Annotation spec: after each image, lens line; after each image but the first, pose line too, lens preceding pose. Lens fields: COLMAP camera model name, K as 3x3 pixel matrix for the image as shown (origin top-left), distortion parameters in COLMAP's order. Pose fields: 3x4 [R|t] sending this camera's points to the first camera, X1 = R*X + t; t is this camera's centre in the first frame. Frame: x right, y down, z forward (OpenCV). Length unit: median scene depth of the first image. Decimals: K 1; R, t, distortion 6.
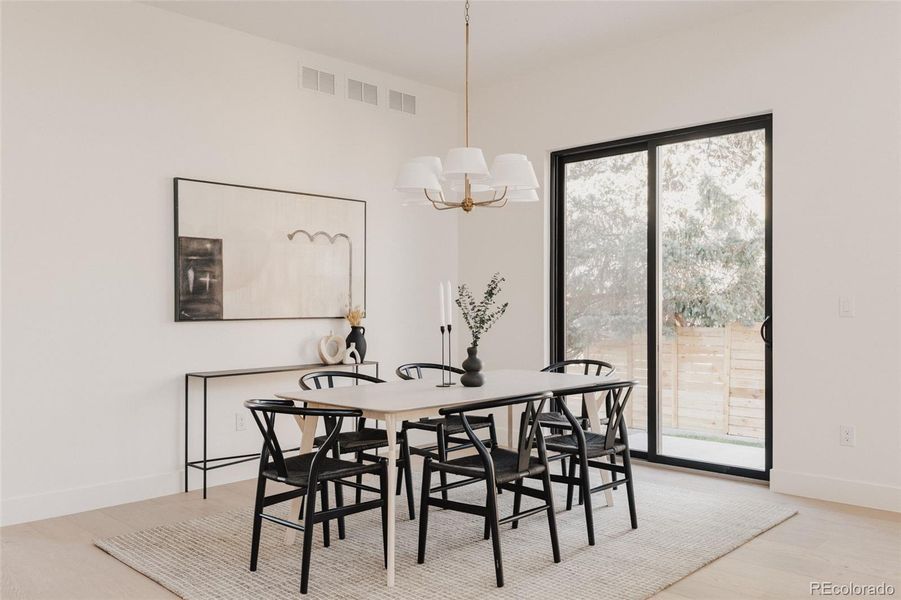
lens RADIAL K [[742.0, 0, 450.7], [0, 742.0, 304.0], [0, 0, 1]] dist [0.000674, -0.000908]
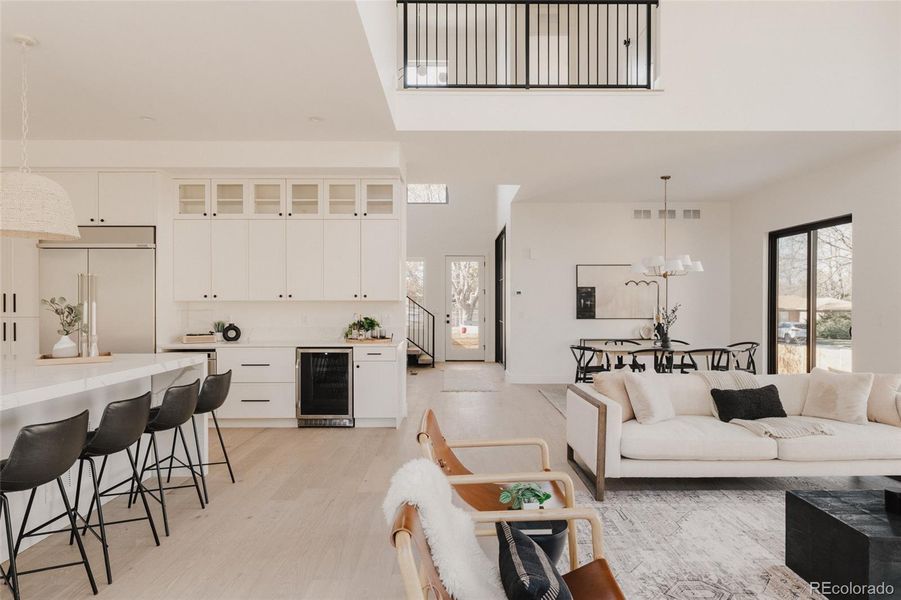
lens RADIAL K [[564.9, 0, 452.2], [0, 564.9, 305.8], [0, 0, 1]] dist [0.001243, 0.000588]
pose [[0.697727, 0.004874, -0.716347, 0.736540], [-0.000765, 0.999981, 0.006059, -0.034057], [0.716363, -0.003680, 0.697718, -0.700954]]
